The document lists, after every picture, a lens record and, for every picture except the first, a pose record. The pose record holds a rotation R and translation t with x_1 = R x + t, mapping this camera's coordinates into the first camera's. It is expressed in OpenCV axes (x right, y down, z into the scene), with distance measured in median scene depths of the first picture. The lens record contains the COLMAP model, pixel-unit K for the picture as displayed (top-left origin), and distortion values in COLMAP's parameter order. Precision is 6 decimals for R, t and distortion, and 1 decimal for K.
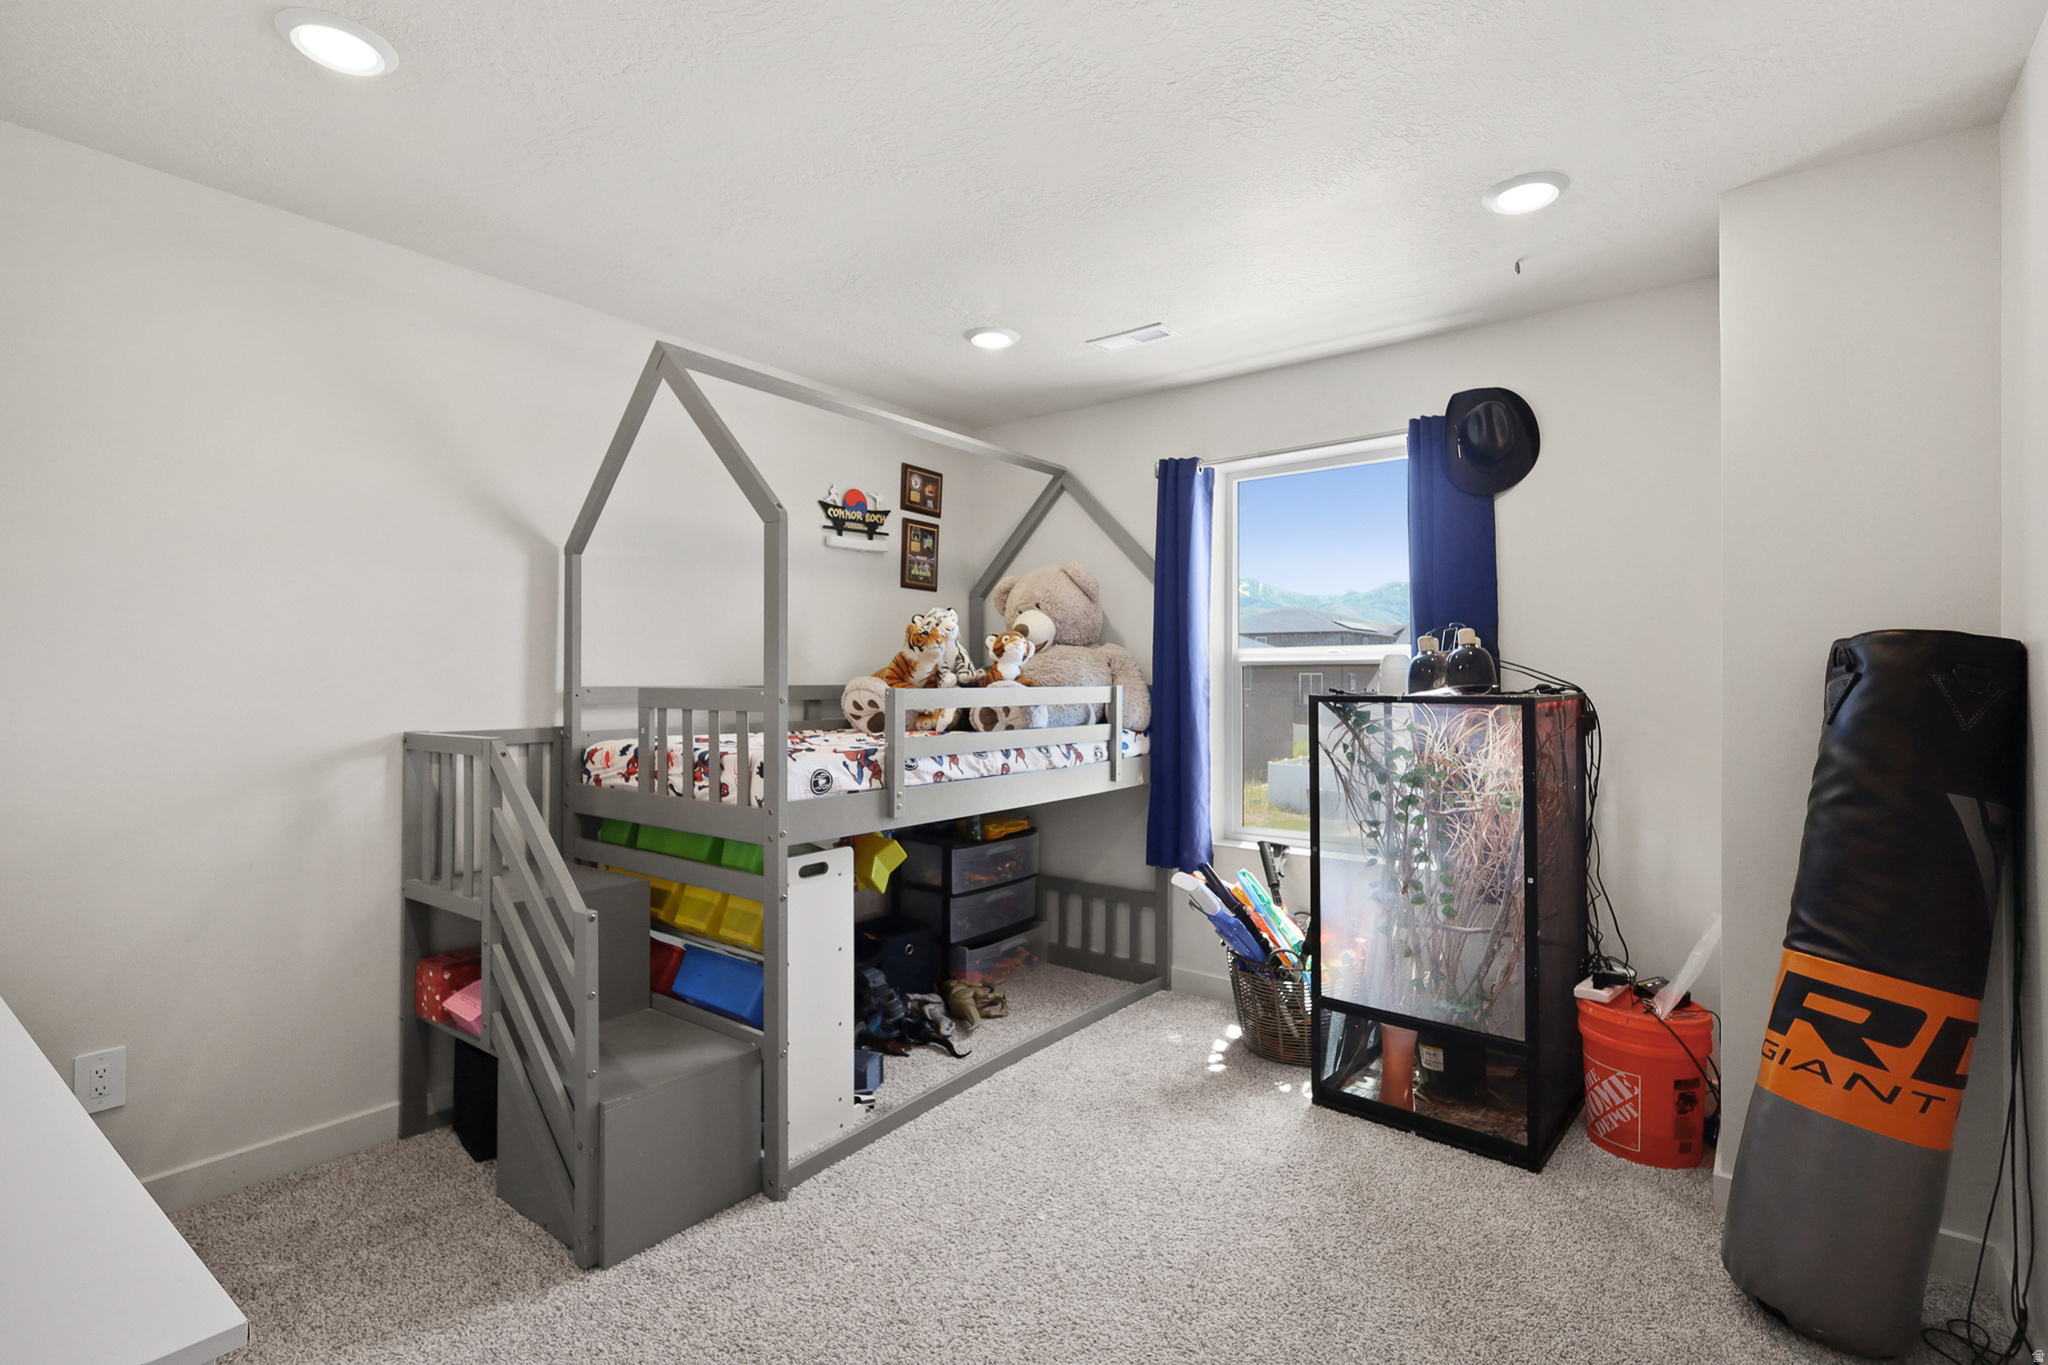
lens RADIAL K [[962.9, 0, 1017.8], [0, 962.9, 682.5], [0, 0, 1]] dist [-0.001042, 0.000487]
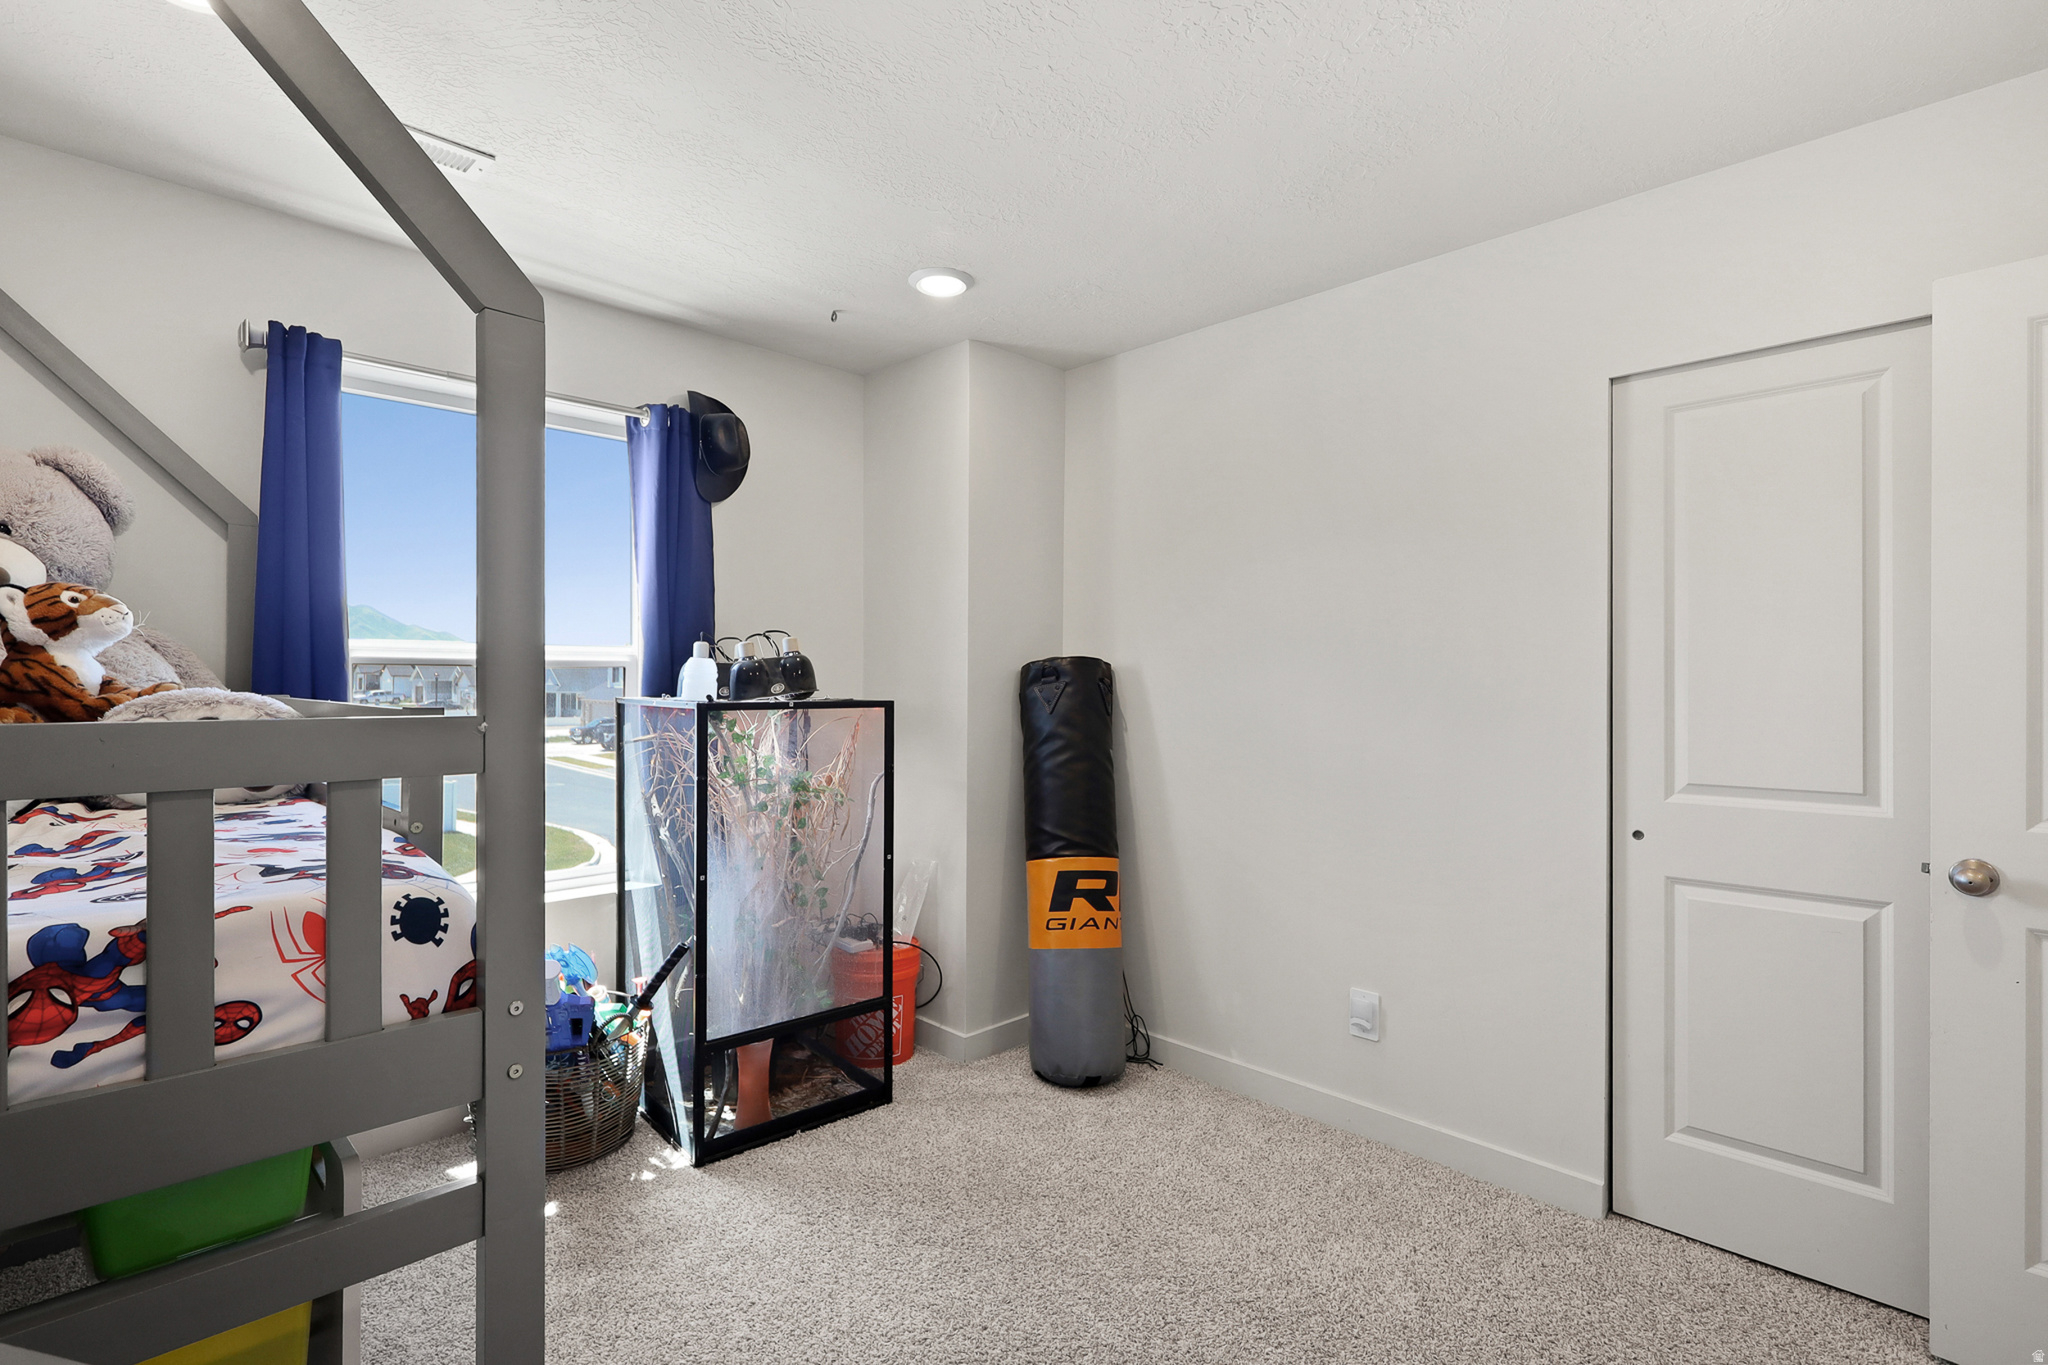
lens RADIAL K [[962.9, 0, 1017.8], [0, 962.9, 682.5], [0, 0, 1]] dist [-0.001042, 0.000487]
pose [[0.119663, 0.000305, 0.992815, -0.601536], [-0.002343, 0.999997, -0.000025, -0.005685], [-0.992812, -0.002324, 0.119663, 0.691426]]
